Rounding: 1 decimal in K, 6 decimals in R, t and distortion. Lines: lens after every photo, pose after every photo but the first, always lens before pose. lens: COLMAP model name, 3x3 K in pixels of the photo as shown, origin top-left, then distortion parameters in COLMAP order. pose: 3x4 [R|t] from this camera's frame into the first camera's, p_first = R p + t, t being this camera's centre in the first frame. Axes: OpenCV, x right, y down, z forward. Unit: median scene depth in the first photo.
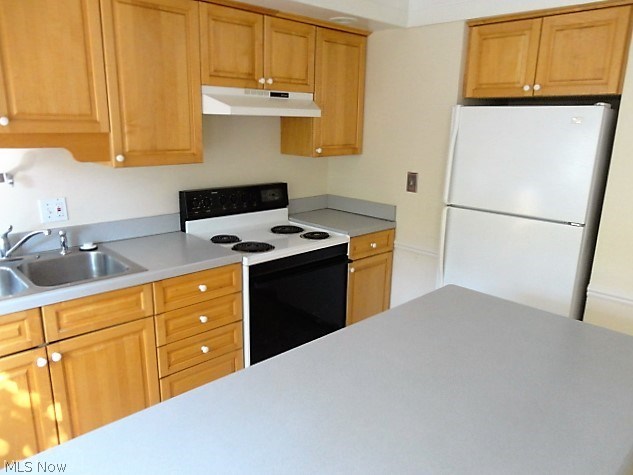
lens RADIAL K [[460.6, 0, 316.5], [0, 460.6, 237.5], [0, 0, 1]] dist [-0.000435, 0.000236]
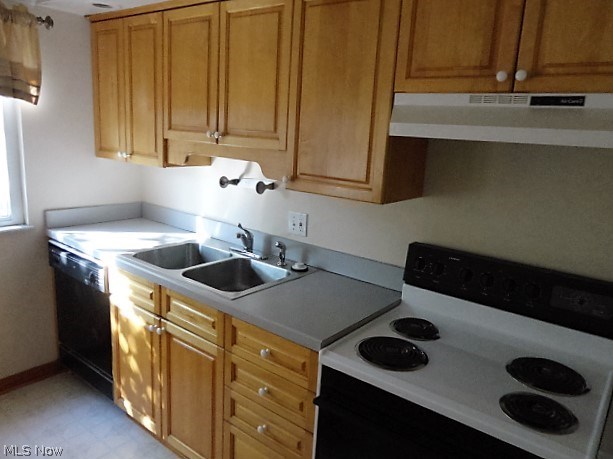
lens RADIAL K [[462.5, 0, 306.5], [0, 462.5, 229.5], [0, 0, 1]] dist [-0.004054, -0.002504]
pose [[0.147663, 0.203172, -0.967945, 0.402861], [-0.290645, 0.944375, 0.153886, -0.193868], [0.945368, 0.258605, 0.198501, 0.740263]]
